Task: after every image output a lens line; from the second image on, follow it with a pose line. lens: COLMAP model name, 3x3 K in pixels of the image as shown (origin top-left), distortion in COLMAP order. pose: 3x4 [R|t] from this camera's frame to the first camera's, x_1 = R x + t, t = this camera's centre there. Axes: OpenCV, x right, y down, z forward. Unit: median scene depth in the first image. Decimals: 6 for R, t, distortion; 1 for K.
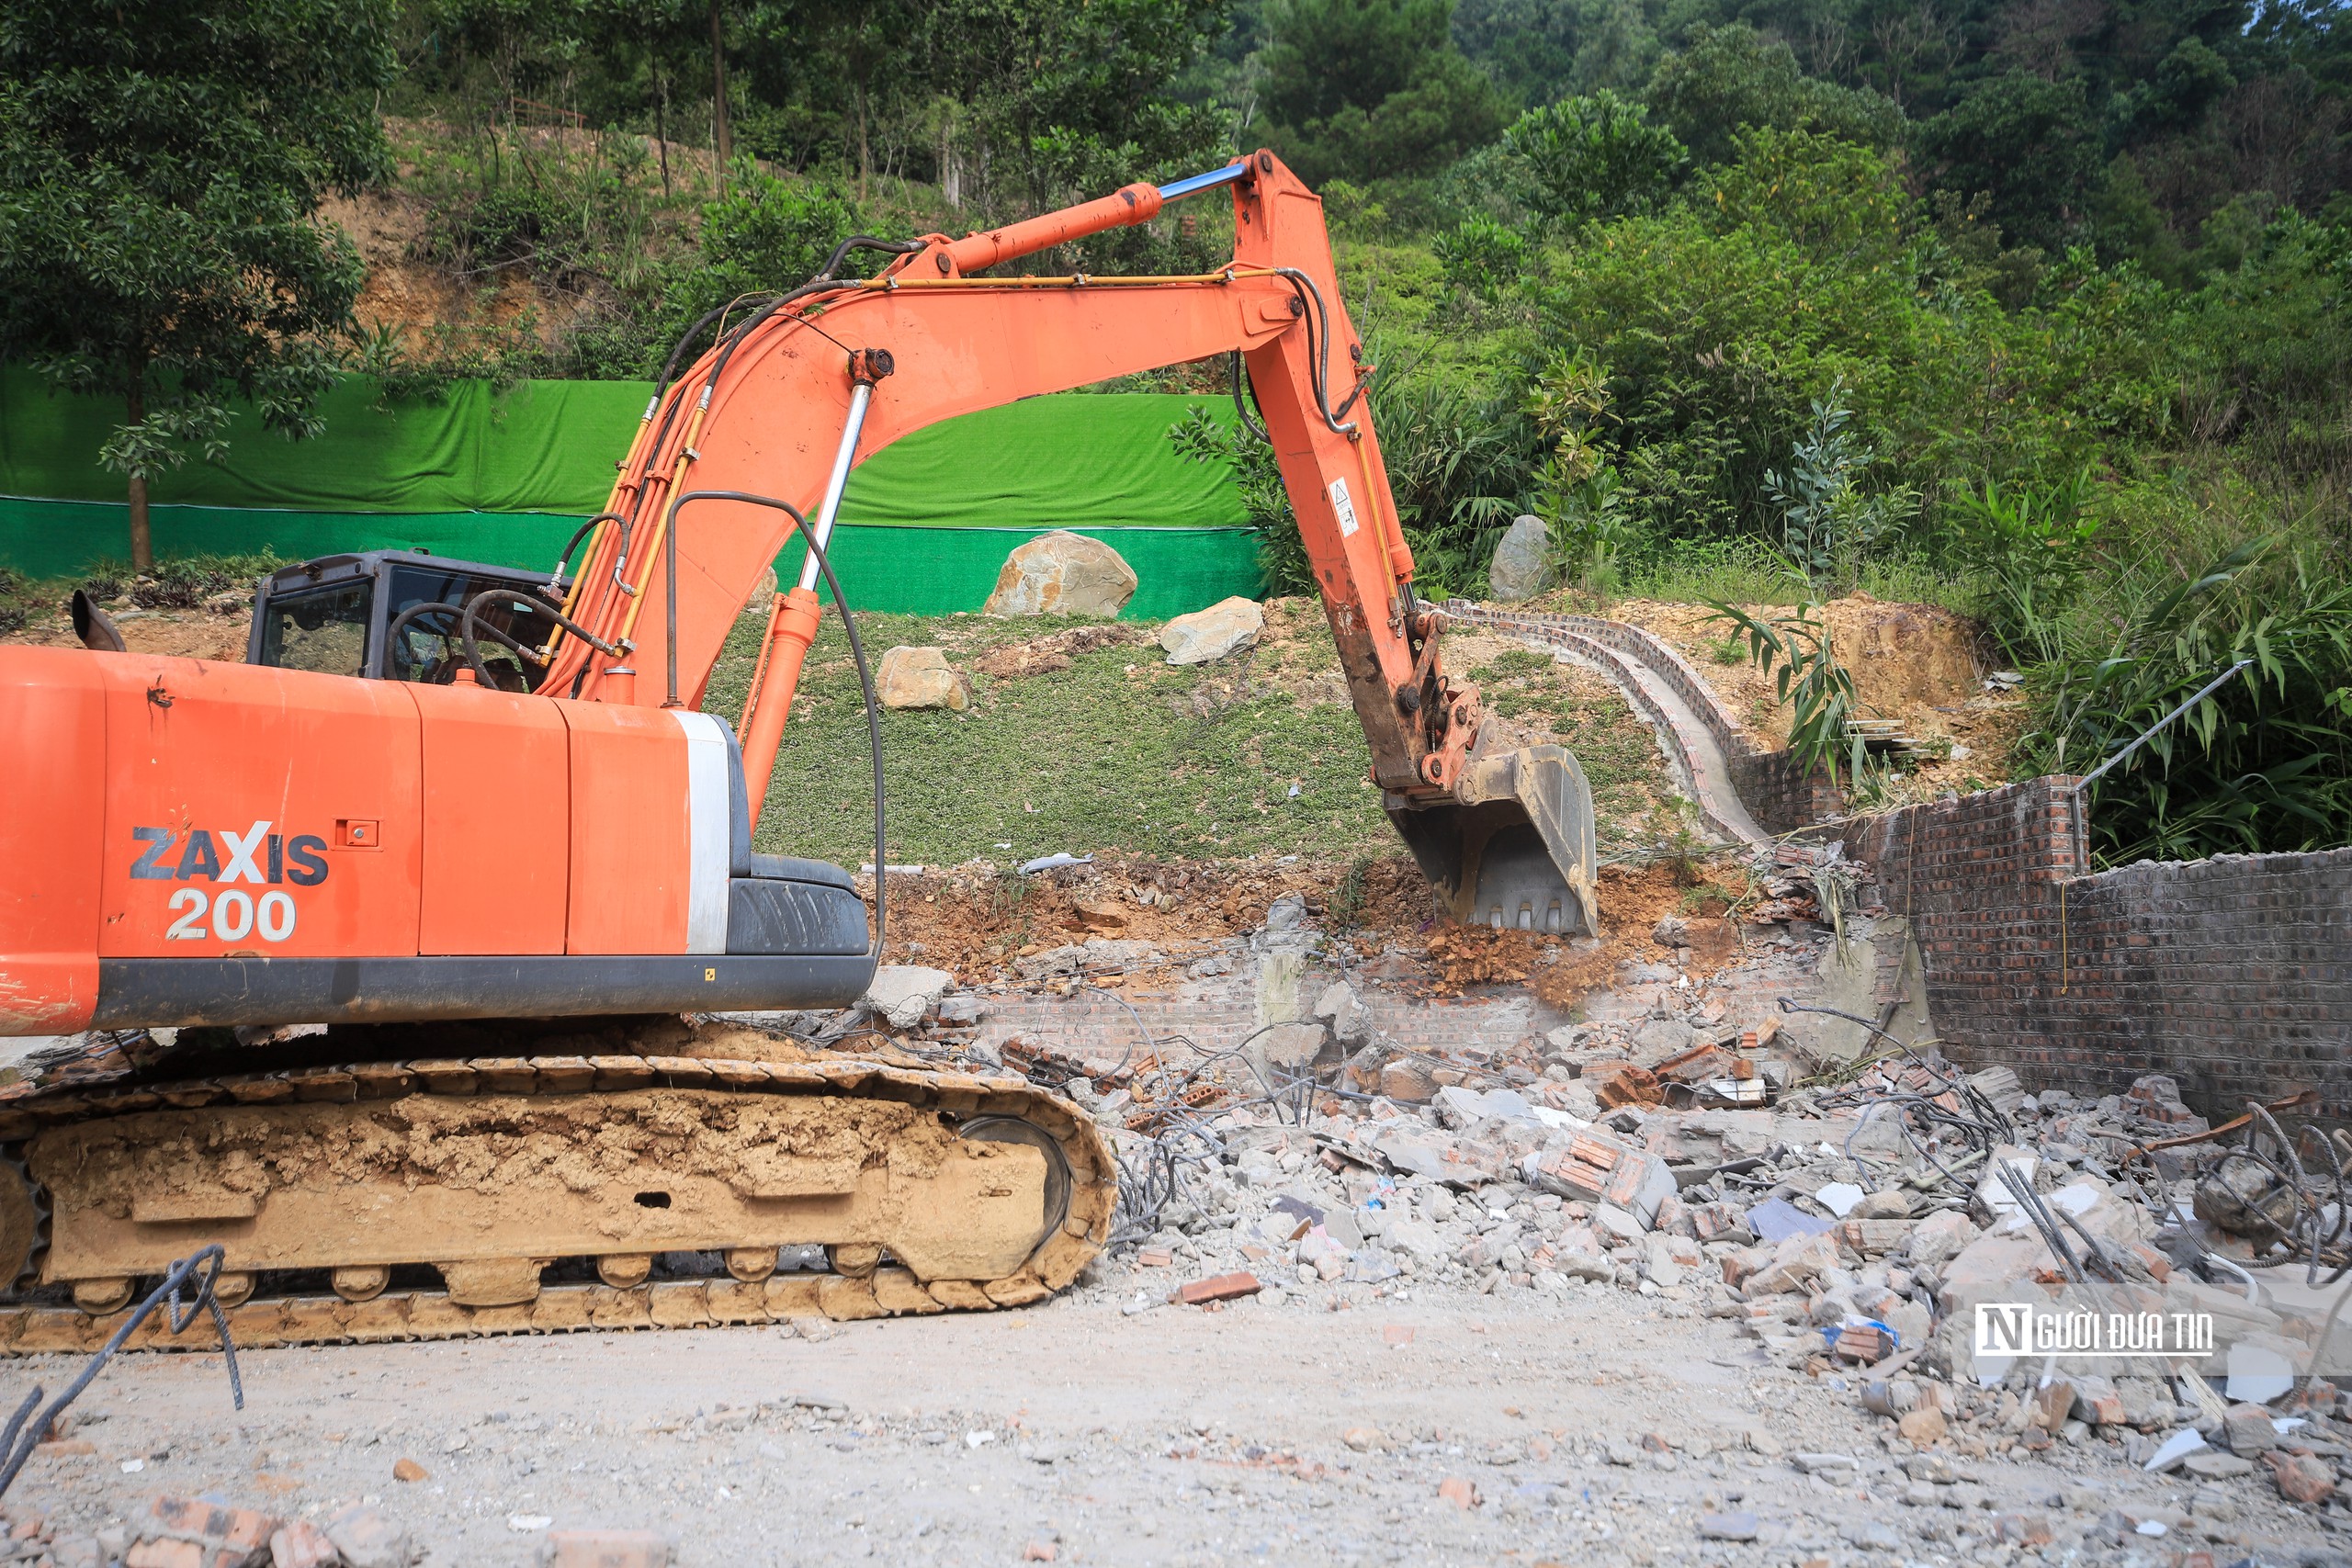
lens RADIAL K [[2285.4, 0, 1175.5], [0, 2285.4, 782.9], [0, 0, 1]] dist [0.067097, 0.000000]
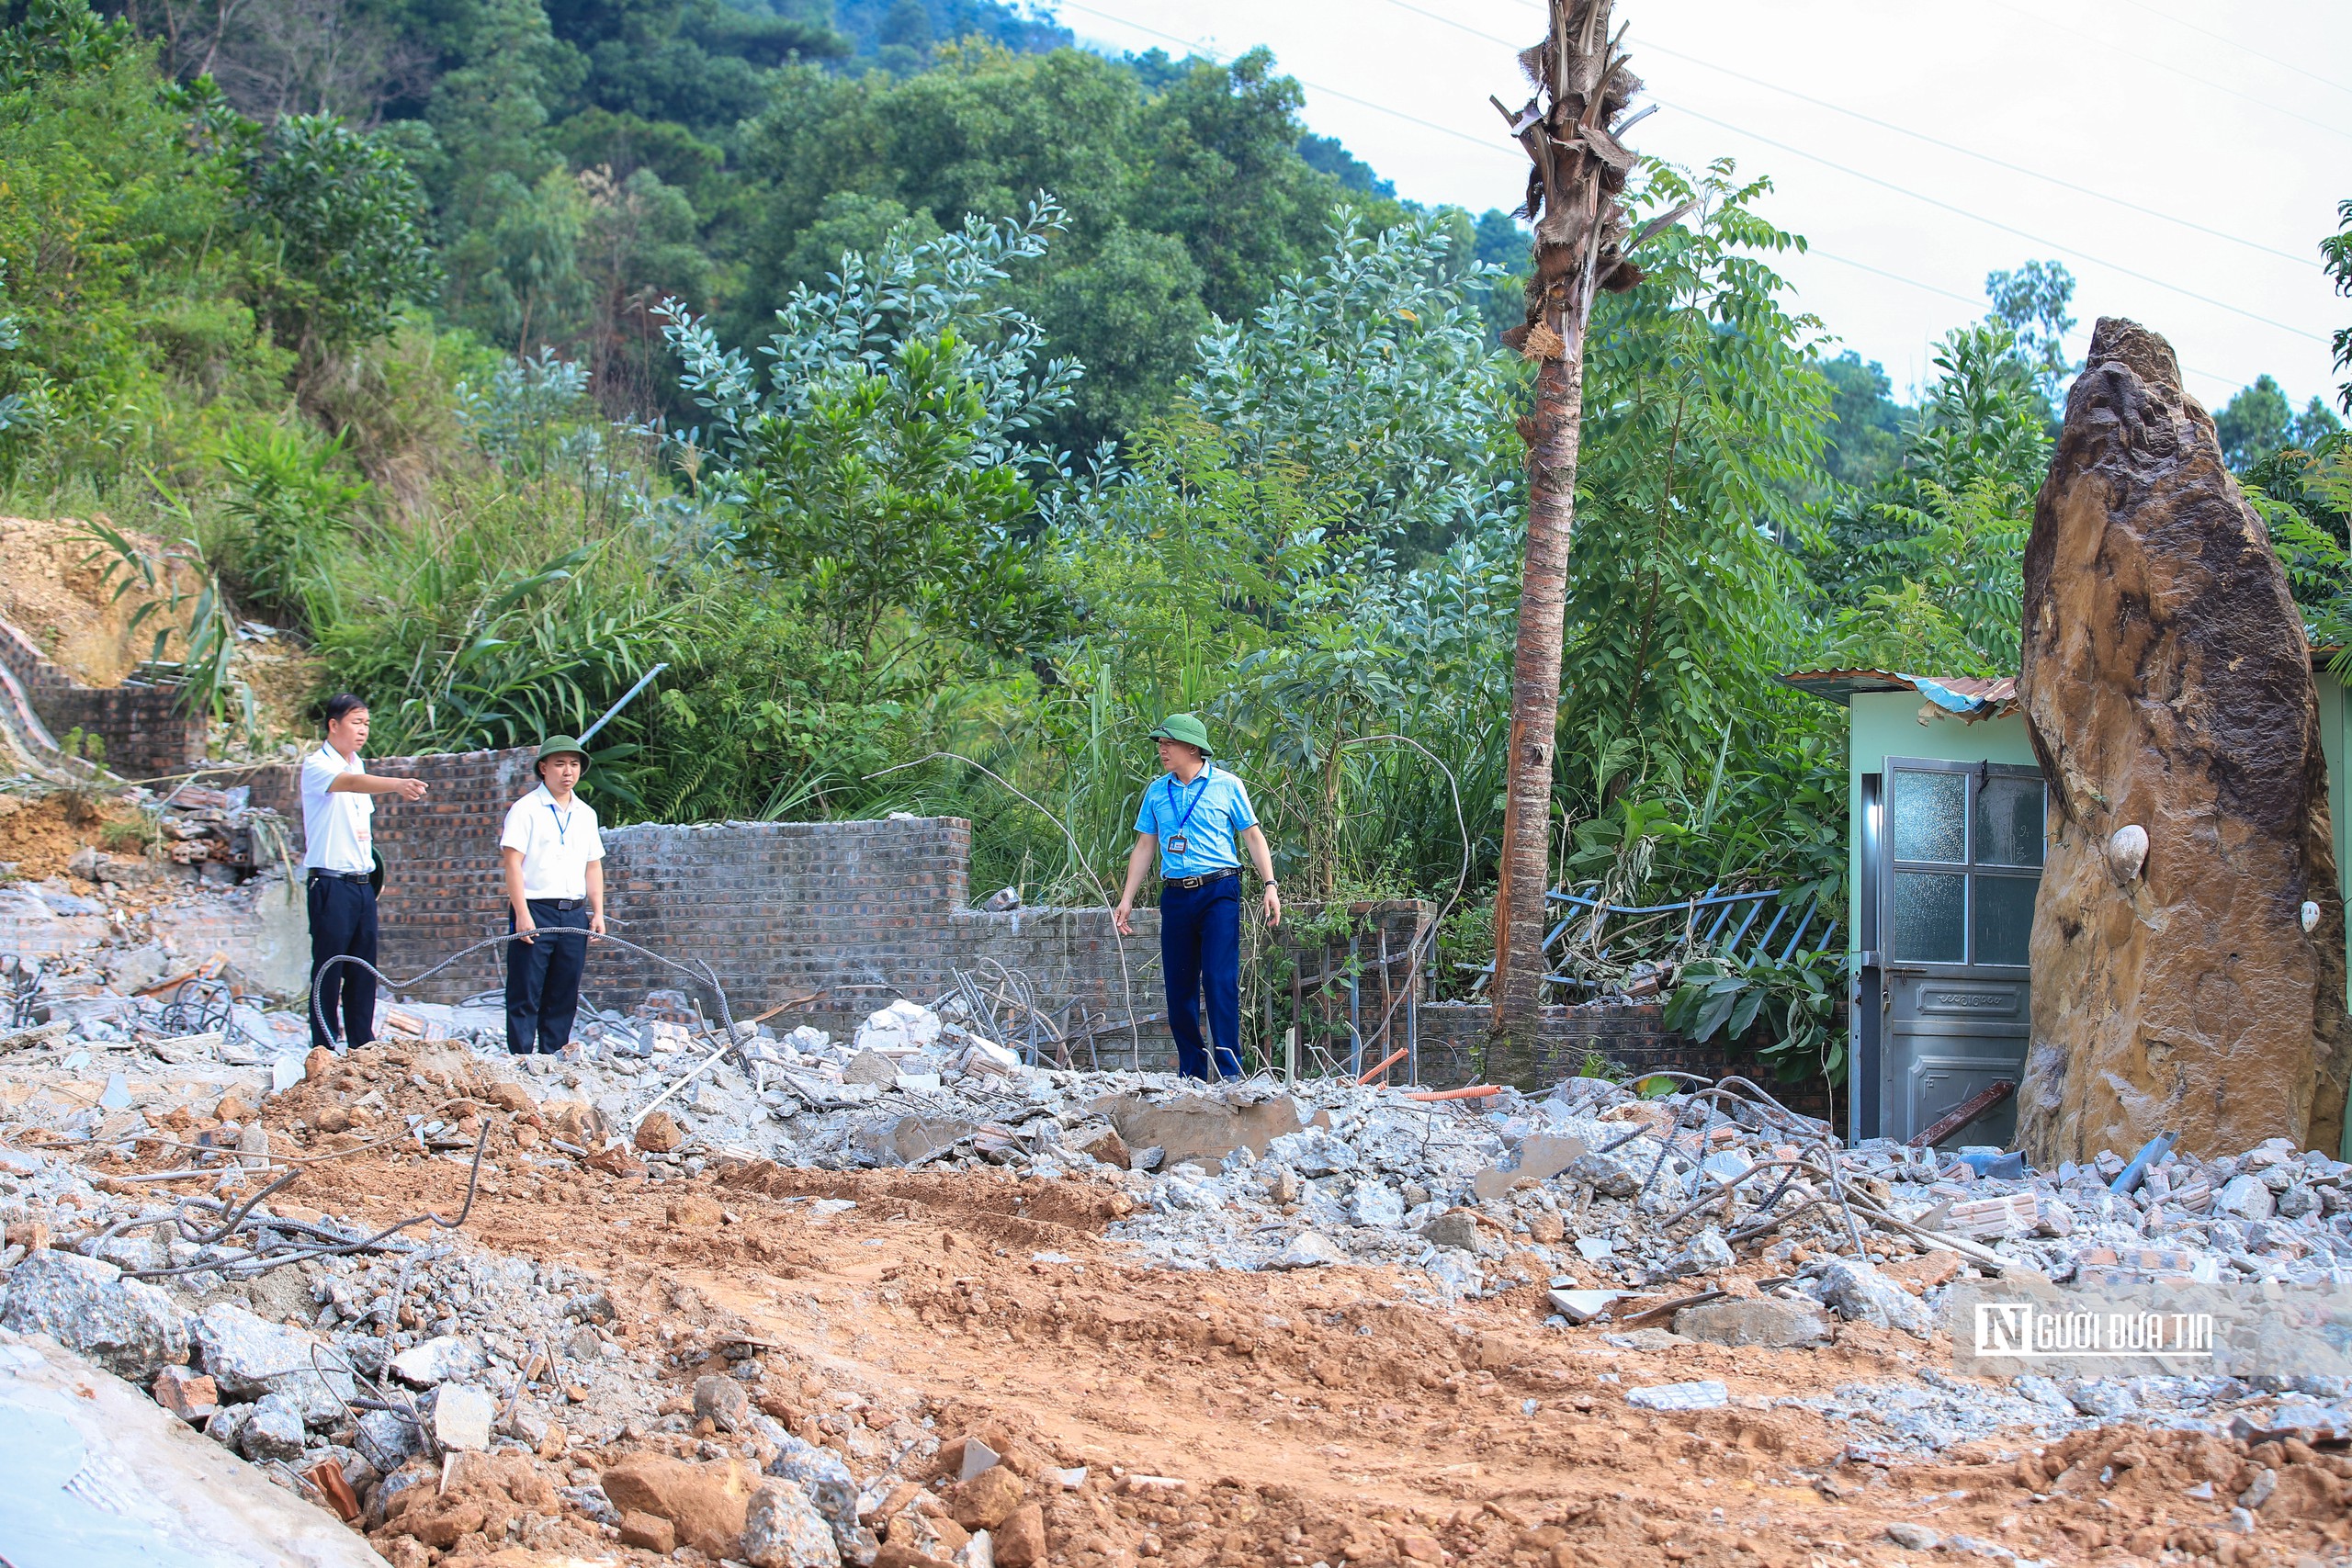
lens RADIAL K [[4774.3, 0, 1176.3], [0, 4774.3, 784.2], [0, 0, 1]] dist [-0.014714, 0.000000]
pose [[0.656518, 0.078764, 0.750187, -0.408445], [-0.089004, 0.995675, -0.026647, 0.017353], [-0.749041, -0.049276, 0.660689, -0.280164]]
